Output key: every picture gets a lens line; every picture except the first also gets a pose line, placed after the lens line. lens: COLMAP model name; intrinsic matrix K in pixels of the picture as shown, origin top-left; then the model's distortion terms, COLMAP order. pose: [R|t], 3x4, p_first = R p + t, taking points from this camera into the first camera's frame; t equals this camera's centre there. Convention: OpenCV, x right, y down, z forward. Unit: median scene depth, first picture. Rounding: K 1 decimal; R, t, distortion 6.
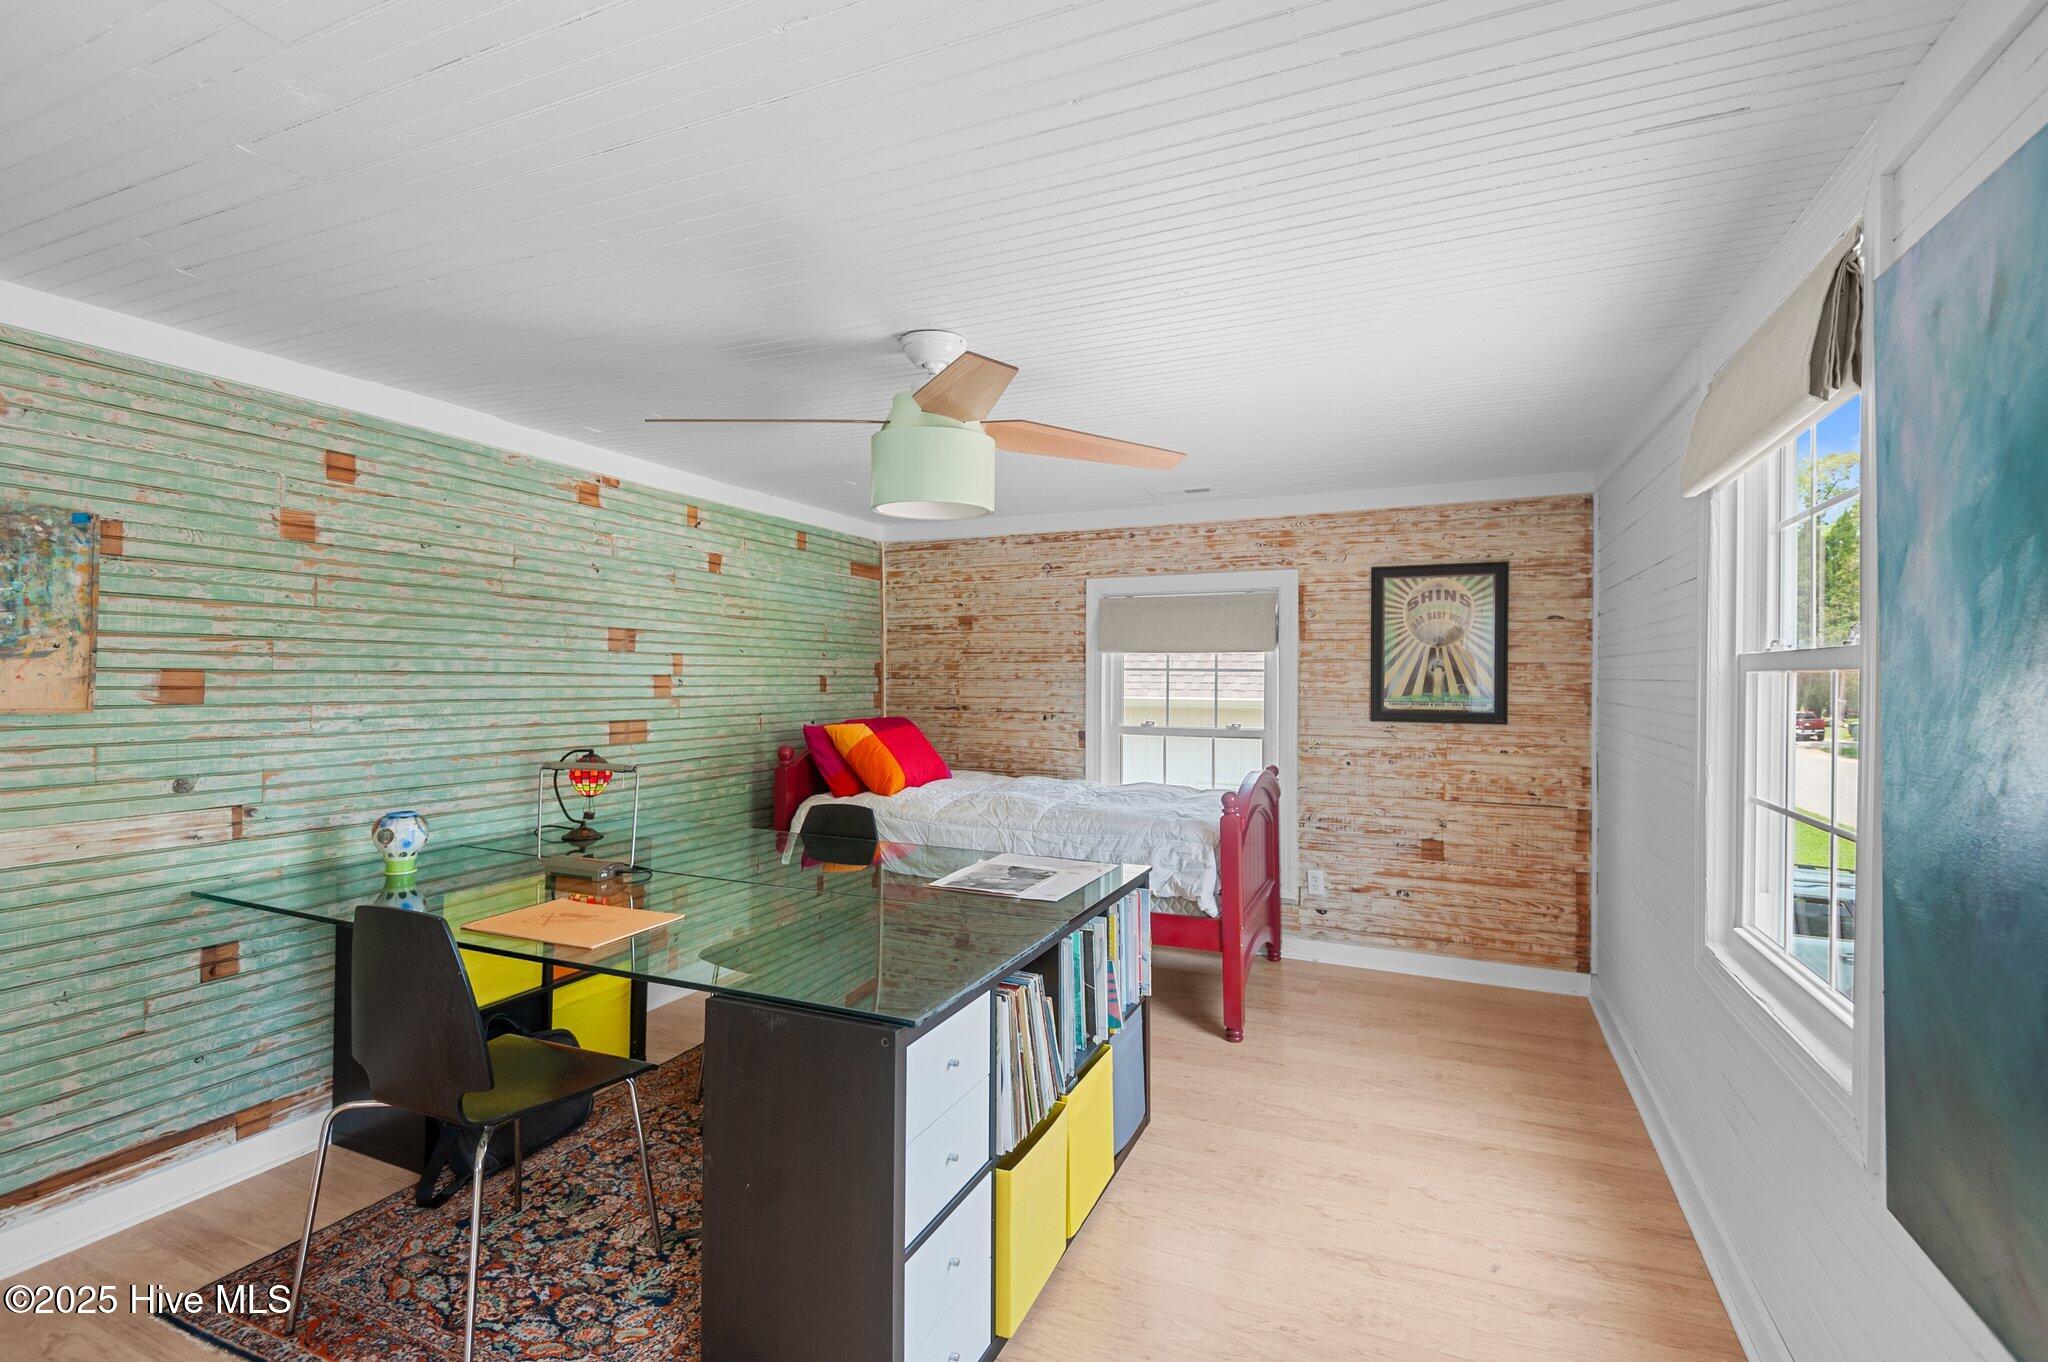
lens RADIAL K [[938.5, 0, 1036.5], [0, 938.5, 690.3], [0, 0, 1]] dist [0.025357, -0.009040]
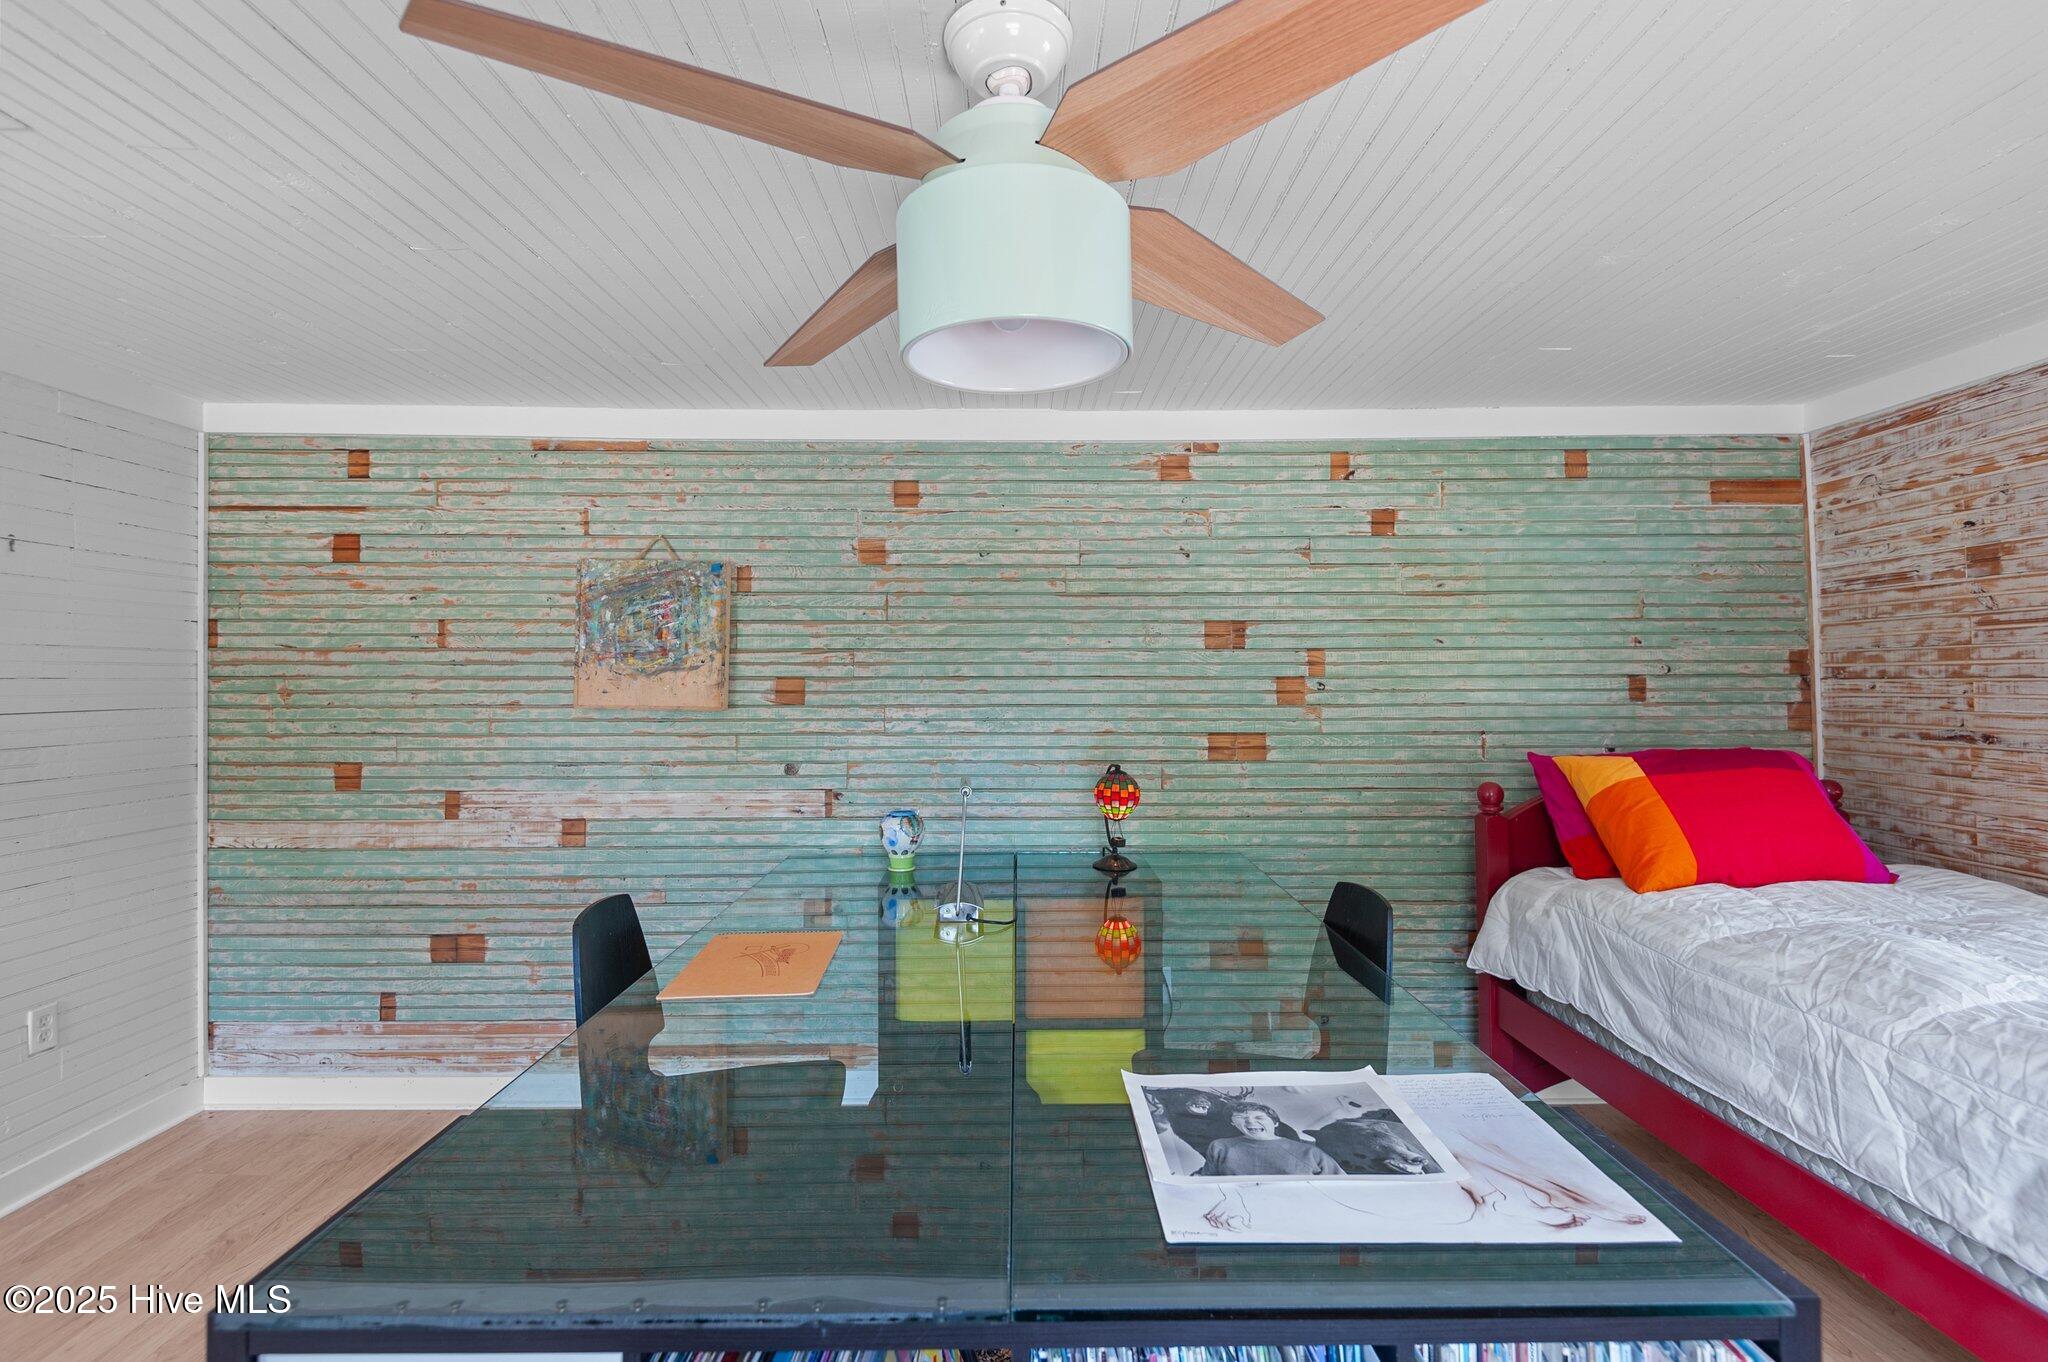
lens RADIAL K [[938.5, 0, 1024.0], [0, 938.5, 673.9], [0, 0, 1]] dist [0.025357, -0.009040]
pose [[0.400435, -0.012173, -0.916244, 0.257322], [-0.005407, 0.999863, -0.015647, -0.005954], [0.916309, 0.011220, 0.400314, 0.543105]]
